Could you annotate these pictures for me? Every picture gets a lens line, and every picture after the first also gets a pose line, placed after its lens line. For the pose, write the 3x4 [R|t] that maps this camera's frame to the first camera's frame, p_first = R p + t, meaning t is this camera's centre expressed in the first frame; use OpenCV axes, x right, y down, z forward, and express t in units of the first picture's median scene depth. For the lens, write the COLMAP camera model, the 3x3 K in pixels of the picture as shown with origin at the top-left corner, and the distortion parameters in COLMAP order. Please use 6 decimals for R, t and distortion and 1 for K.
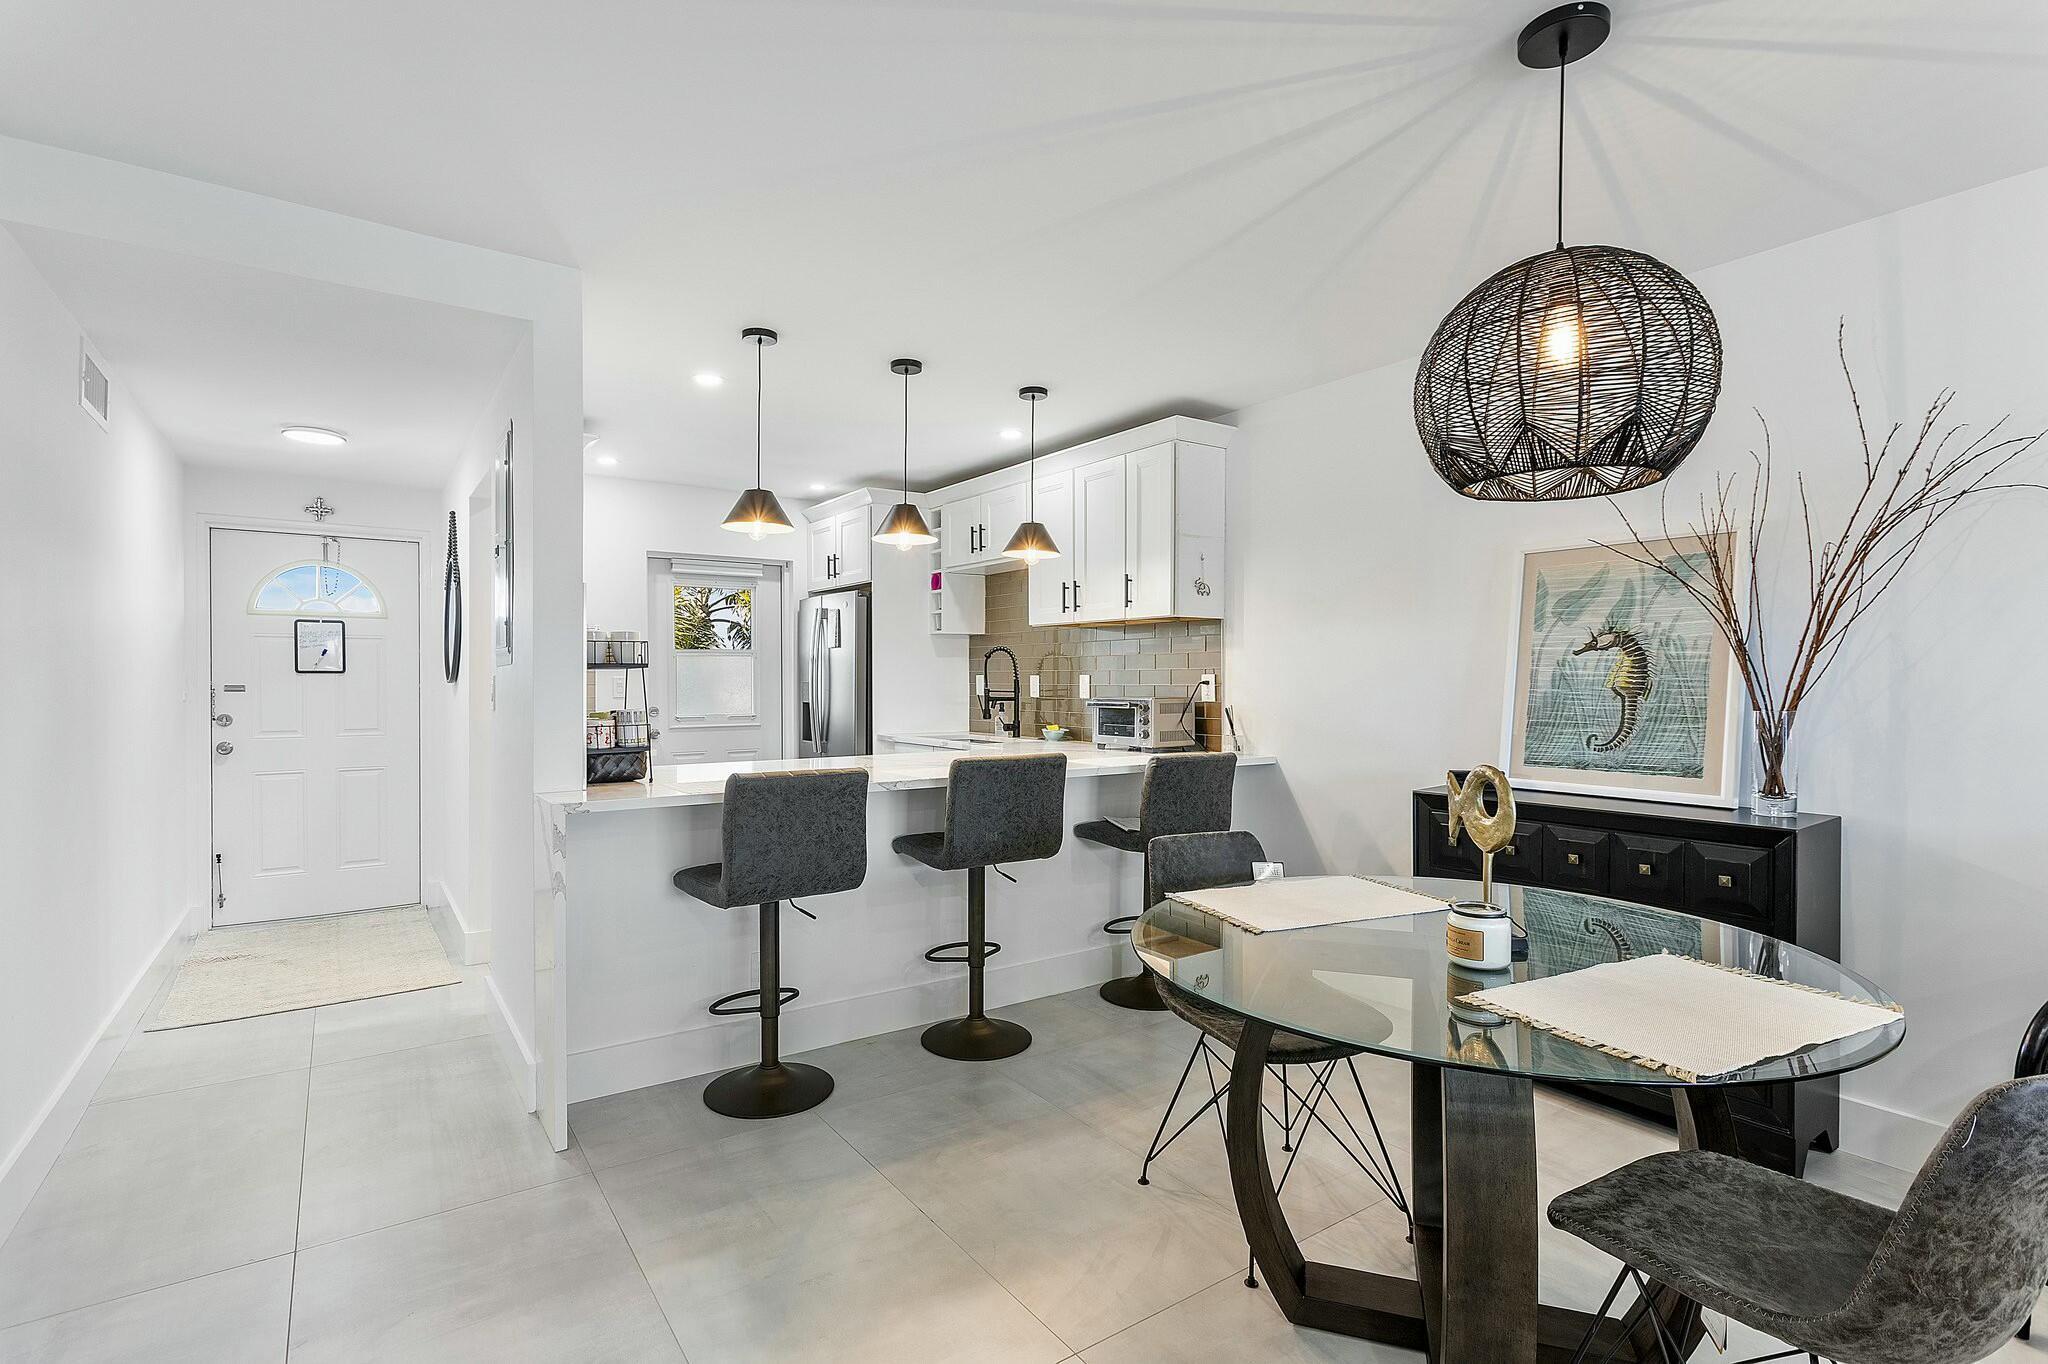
lens RADIAL K [[982.8, 0, 1035.1], [0, 982.8, 667.5], [0, 0, 1]] dist [0.005033, -0.002610]
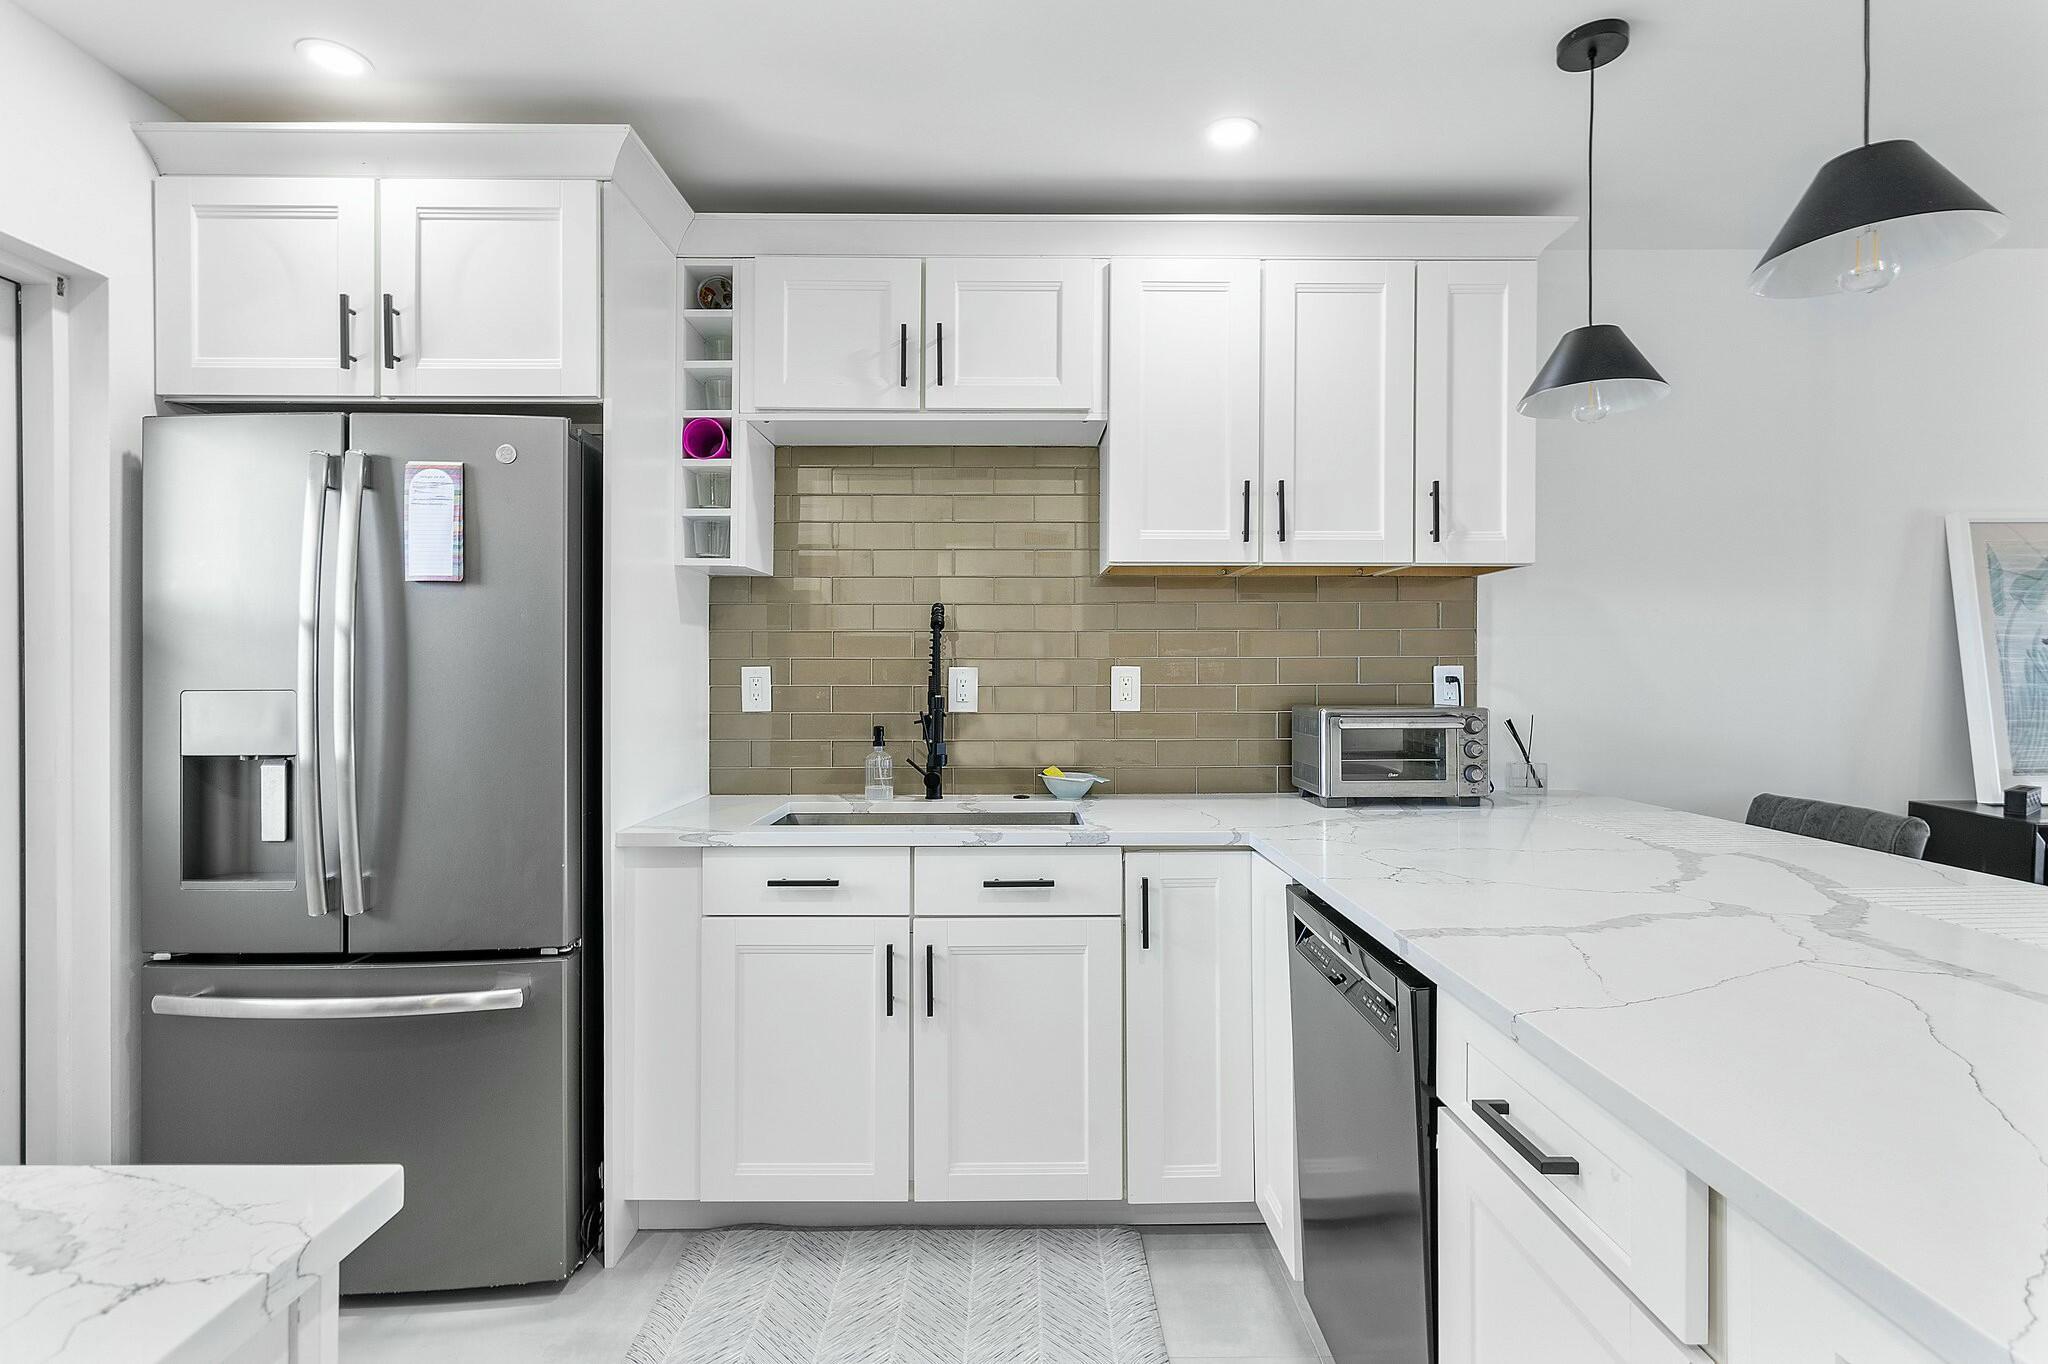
lens RADIAL K [[982.8, 0, 1027.7], [0, 982.8, 664.4], [0, 0, 1]] dist [0.005033, -0.002610]
pose [[0.572446, 0.001759, 0.819941, -0.648596], [-0.007240, 0.999970, 0.002910, 0.008783], [-0.819911, -0.007602, 0.572441, 1.177727]]
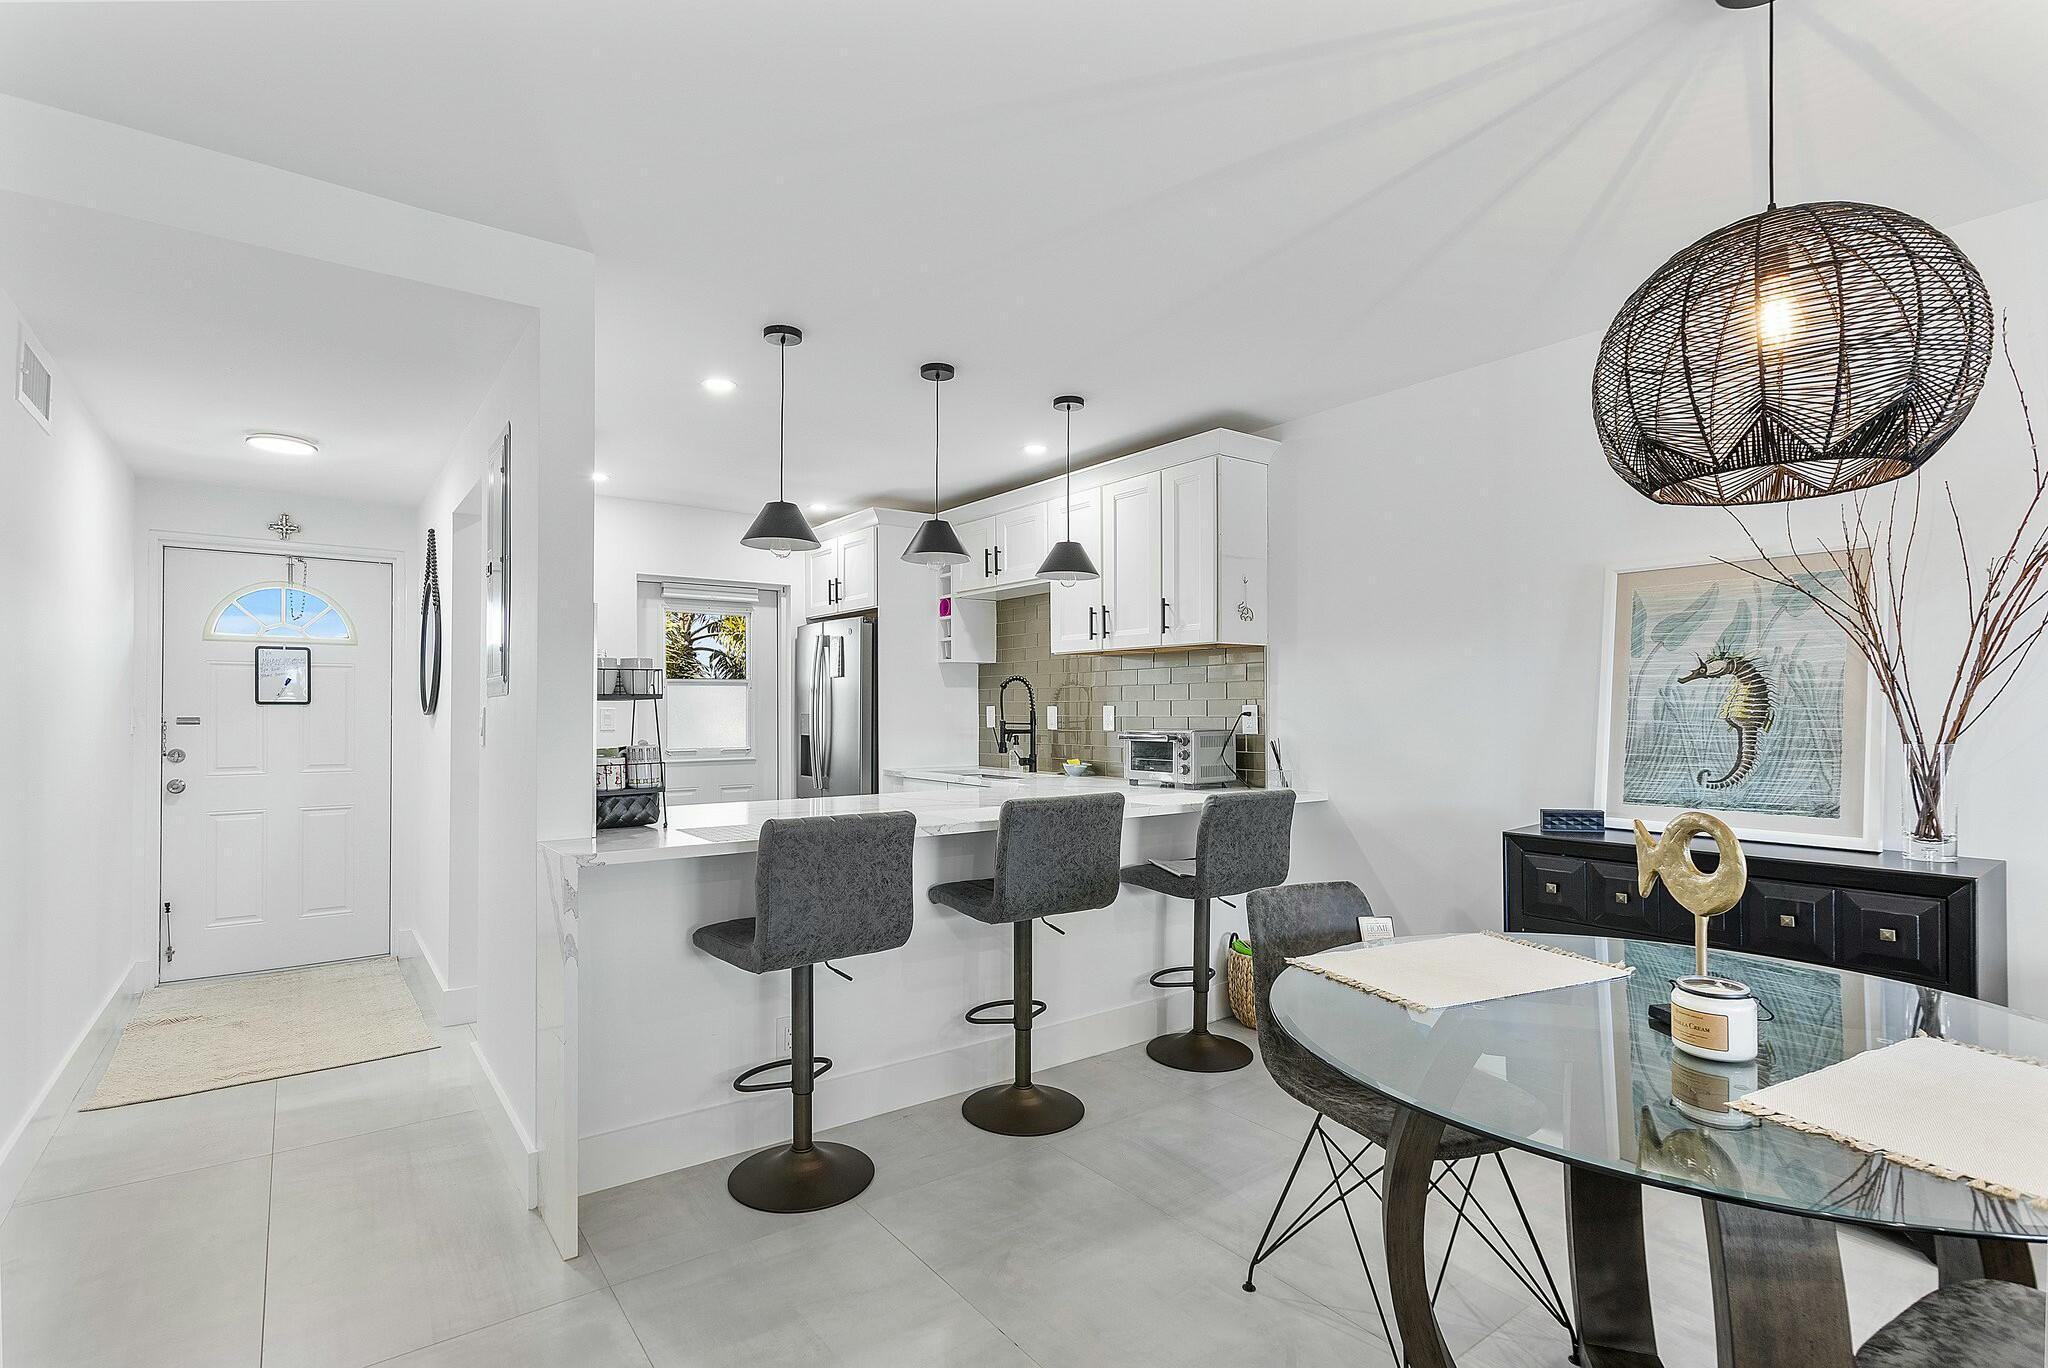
lens RADIAL K [[982.8, 0, 1029.3], [0, 982.8, 679.2], [0, 0, 1]] dist [0.005033, -0.002610]
pose [[0.999668, -0.001008, 0.025759, -0.078749], [0.001482, 0.999830, -0.018387, -0.000362], [-0.025736, 0.018419, 0.999499, 0.091999]]
